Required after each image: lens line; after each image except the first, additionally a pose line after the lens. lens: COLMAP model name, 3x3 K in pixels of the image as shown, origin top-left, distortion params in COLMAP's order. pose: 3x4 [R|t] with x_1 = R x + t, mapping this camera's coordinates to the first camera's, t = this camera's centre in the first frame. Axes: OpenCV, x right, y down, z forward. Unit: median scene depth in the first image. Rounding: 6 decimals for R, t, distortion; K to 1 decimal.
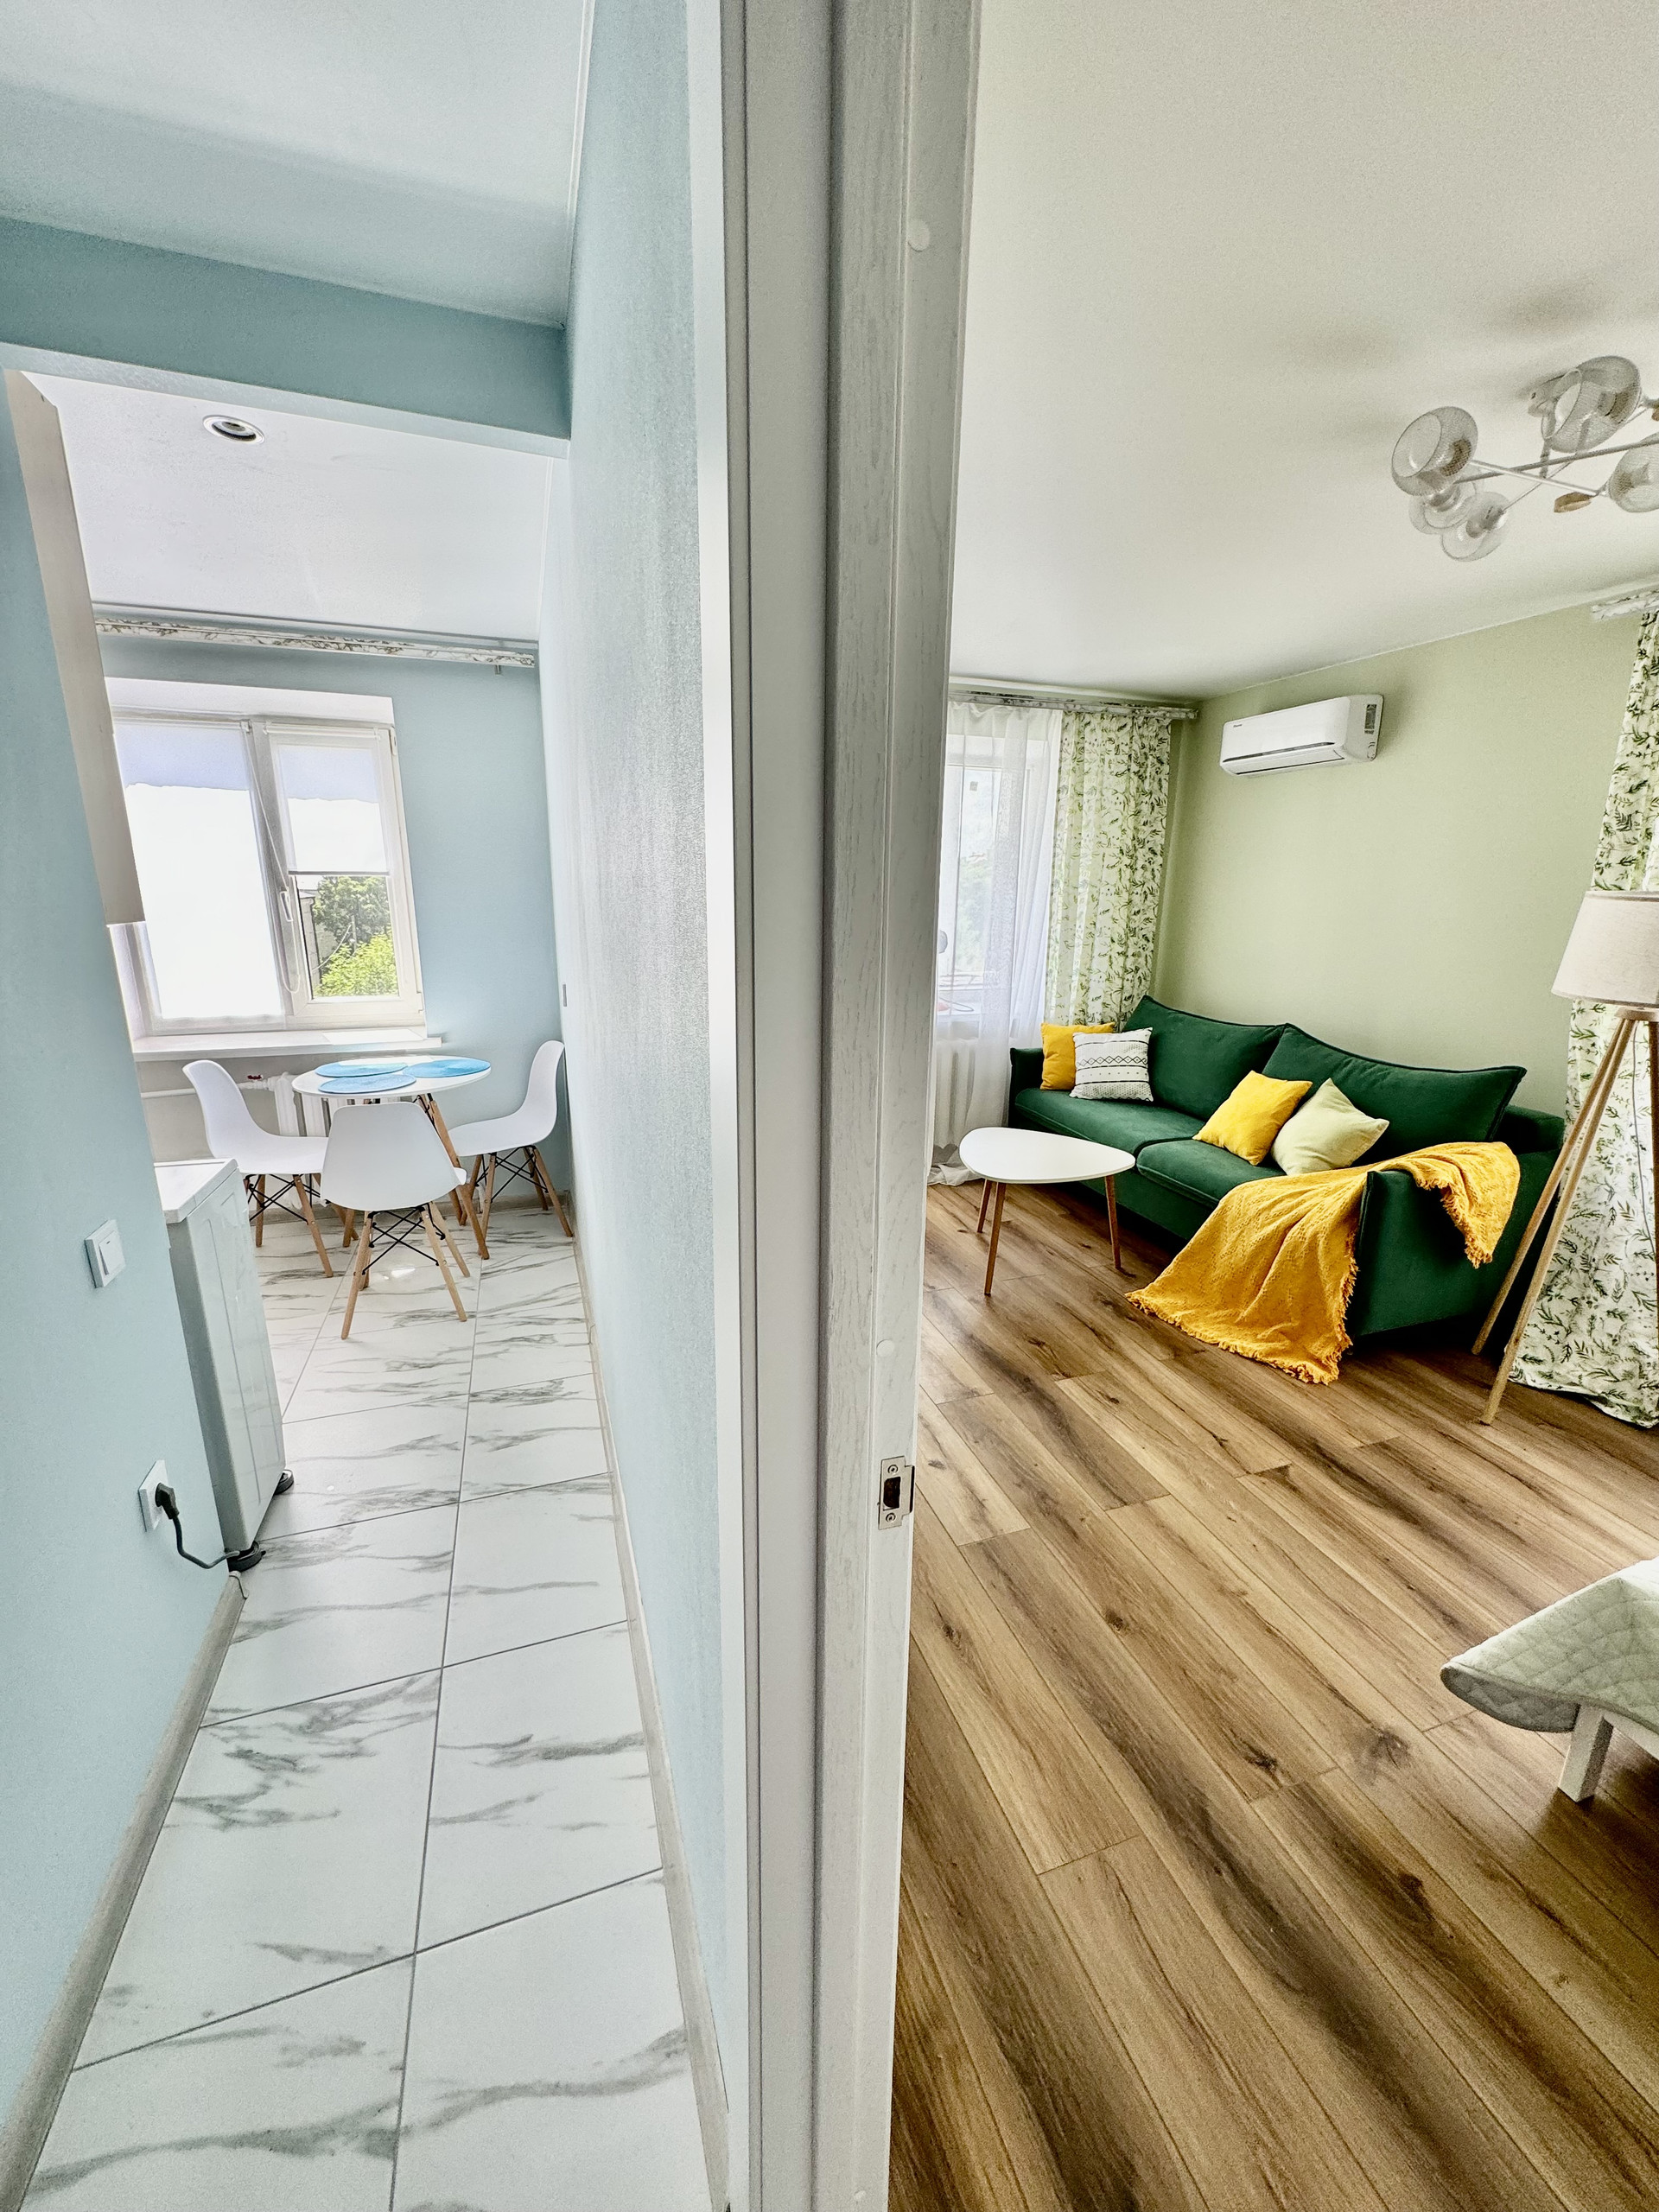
lens RADIAL K [[879.4, 0, 827.8], [0, 879.4, 1105.1], [0, 0, 1]] dist [-0.003470, 0.000531]
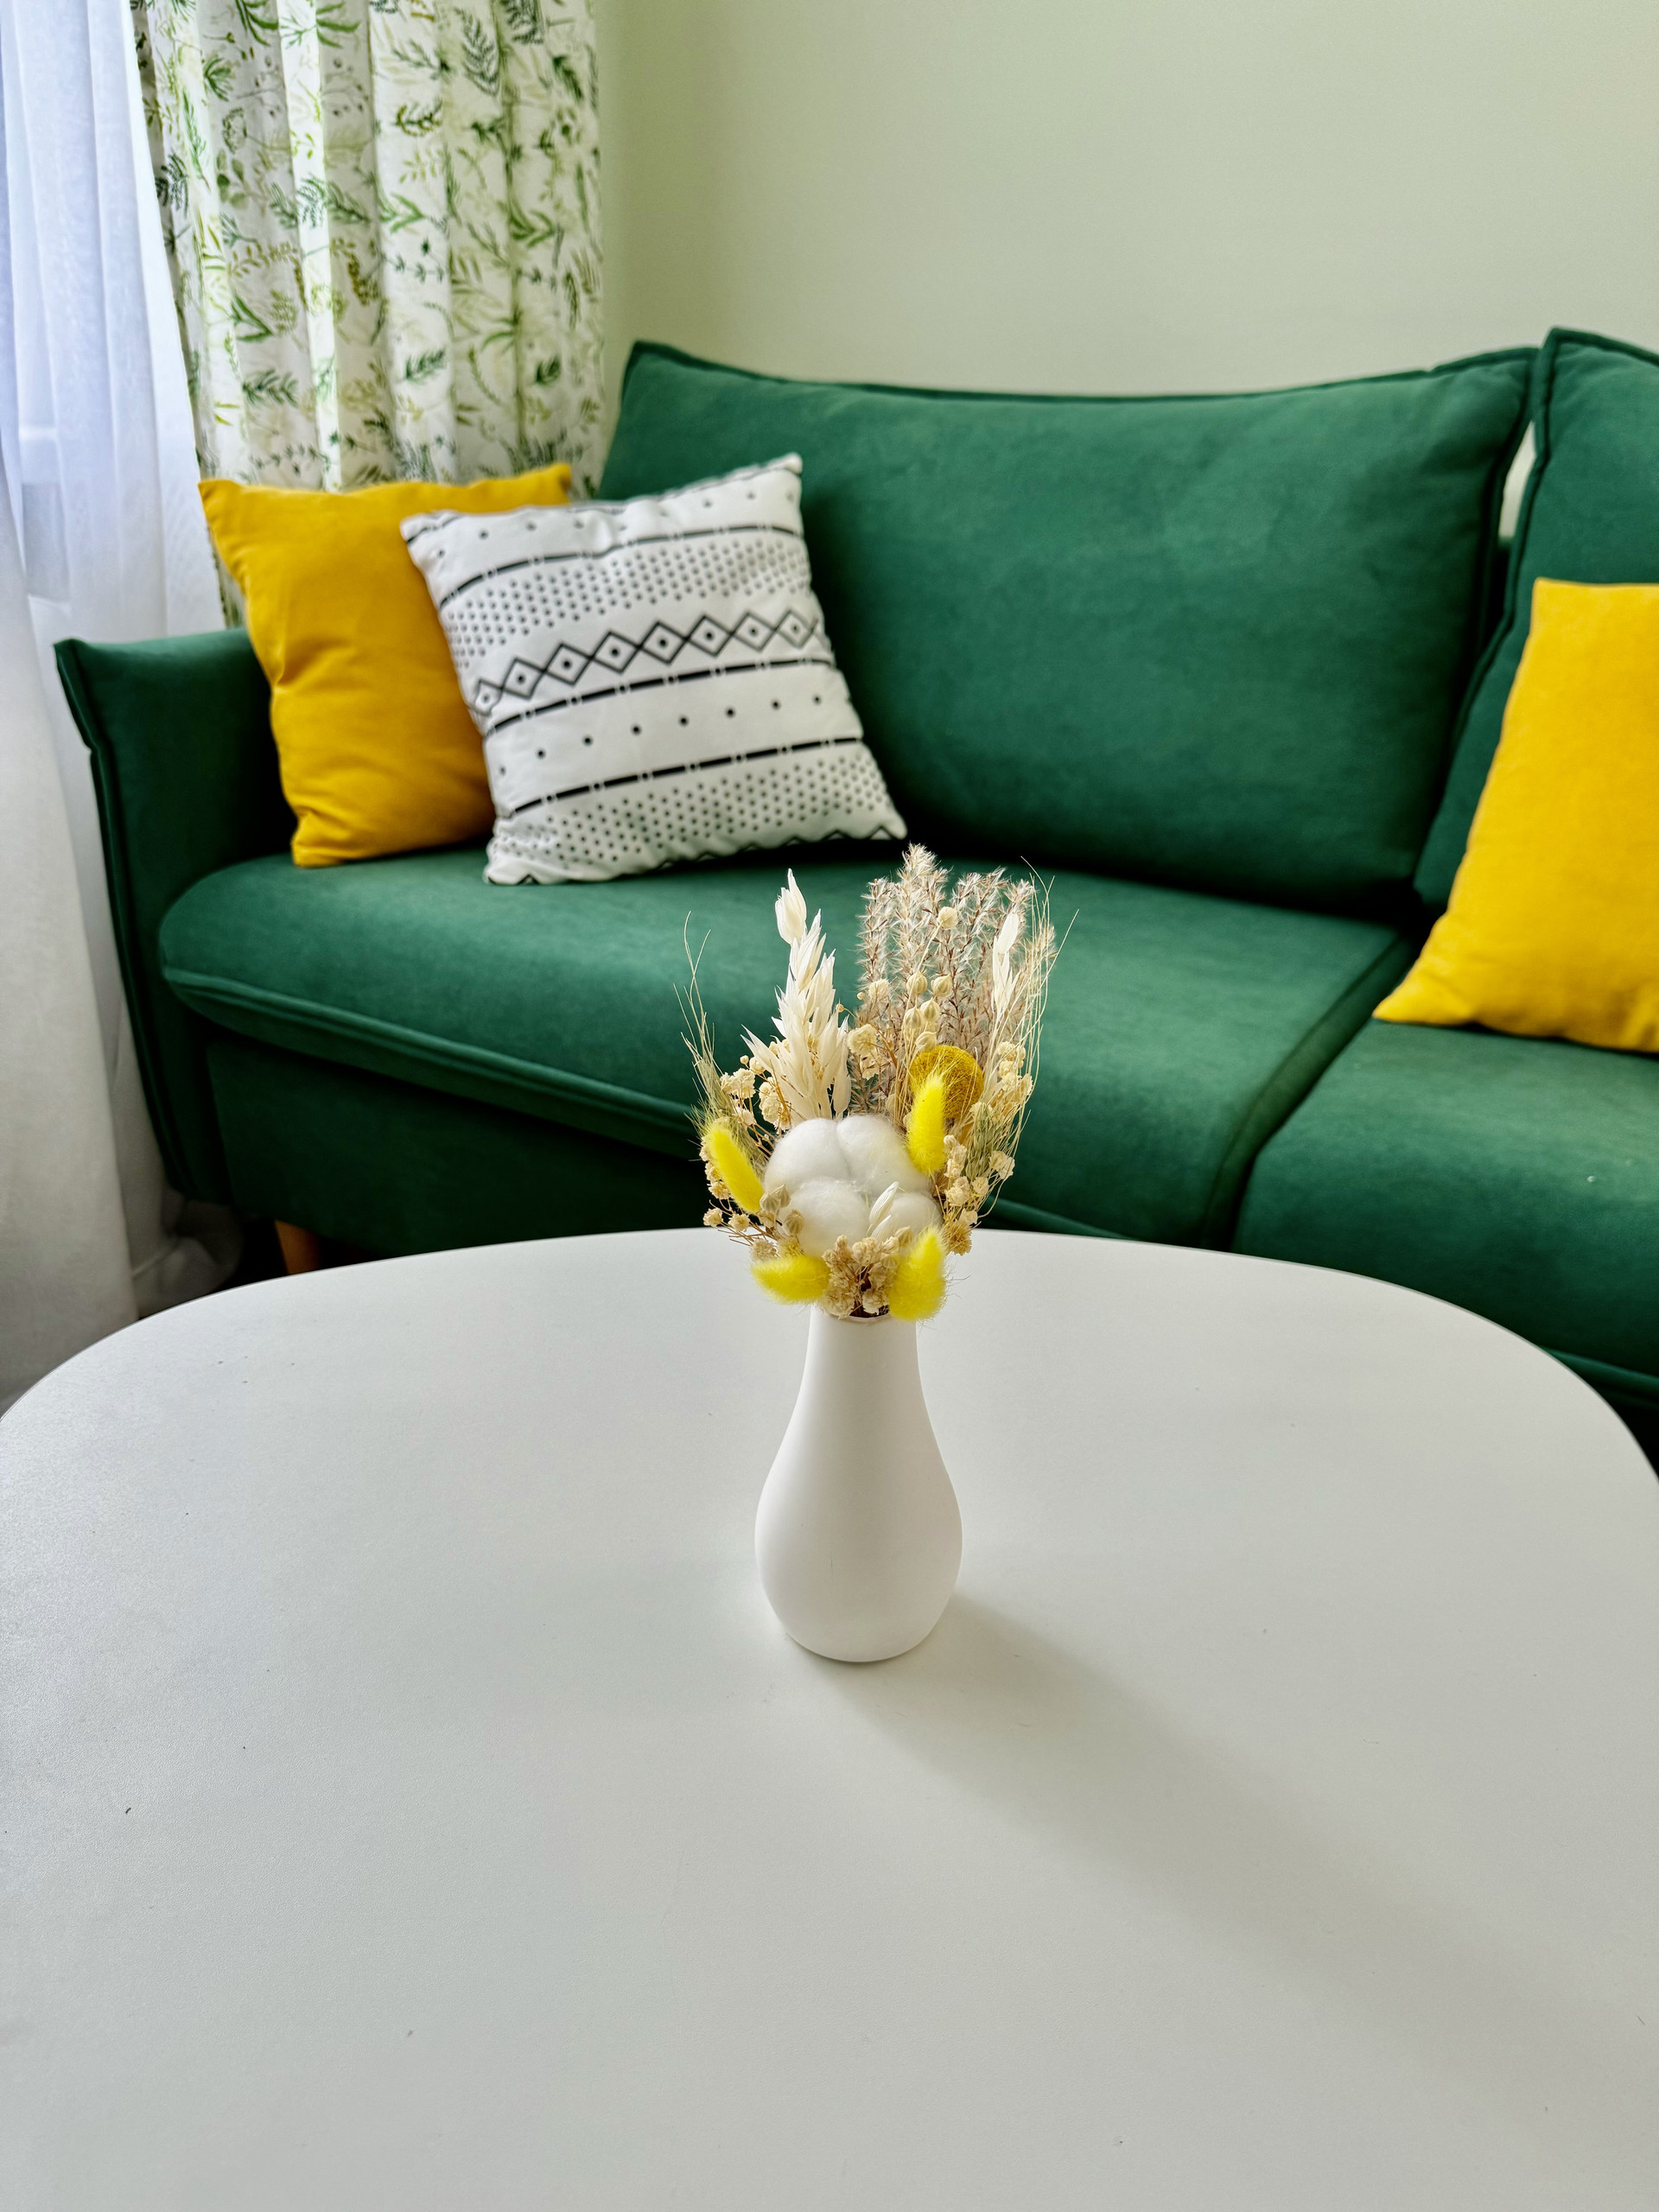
lens RADIAL K [[1549.7, 0, 874.1], [0, 1549.7, 1104.6], [0, 0, 1]] dist [0.044030, -0.048735]
pose [[0.748541, -0.271828, 0.604810, 0.201671], [0.152578, 0.958245, 0.241841, -0.048349], [-0.645295, -0.088747, 0.758761, 1.104332]]
